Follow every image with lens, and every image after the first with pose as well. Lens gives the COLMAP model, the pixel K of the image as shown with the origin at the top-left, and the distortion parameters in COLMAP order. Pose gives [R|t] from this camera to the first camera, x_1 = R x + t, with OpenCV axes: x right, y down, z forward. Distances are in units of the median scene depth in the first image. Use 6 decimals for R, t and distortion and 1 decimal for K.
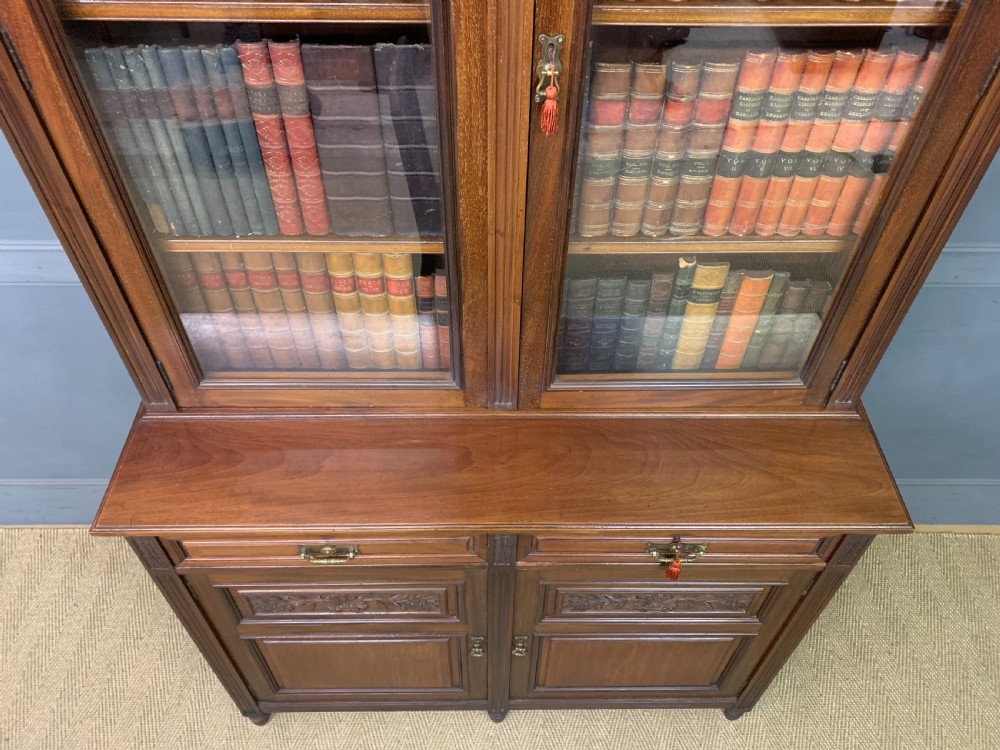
lens RADIAL K [[794.5, 0, 493.7], [0, 794.5, 411.6], [0, 0, 1]] dist [0.041205, -0.039294]
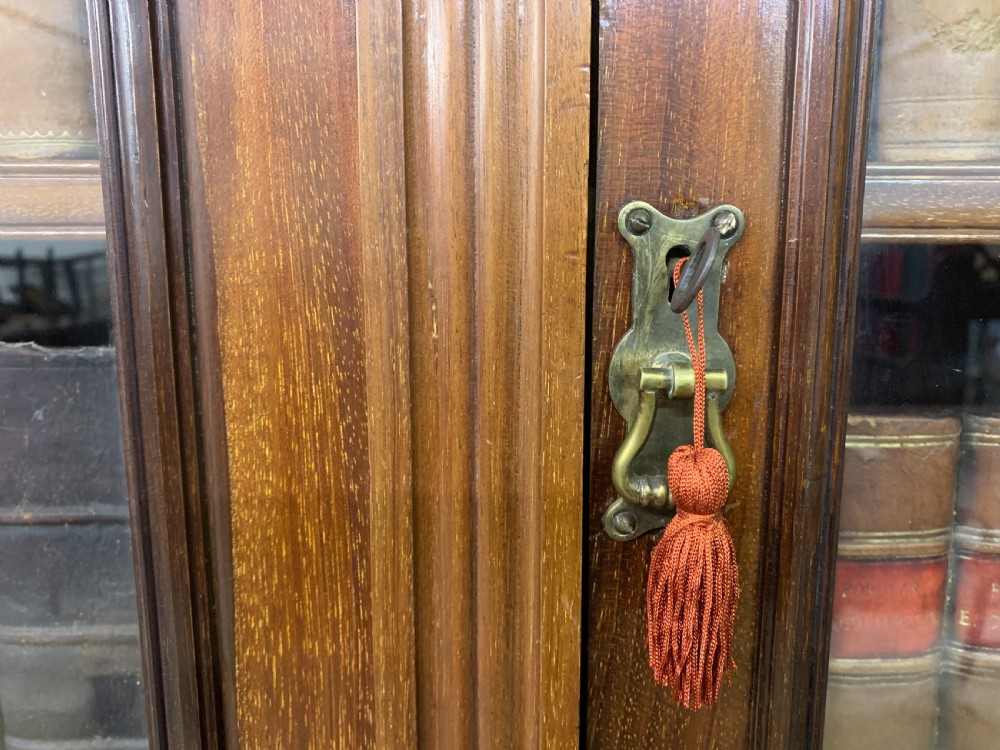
lens RADIAL K [[794.5, 0, 499.7], [0, 794.5, 365.1], [0, 0, 1]] dist [0.041205, -0.039294]
pose [[0.999984, -0.005606, -0.001113, 0.017865], [0.003513, 0.756415, -0.654083, -0.207666], [0.004509, 0.654068, 0.756422, 0.588957]]
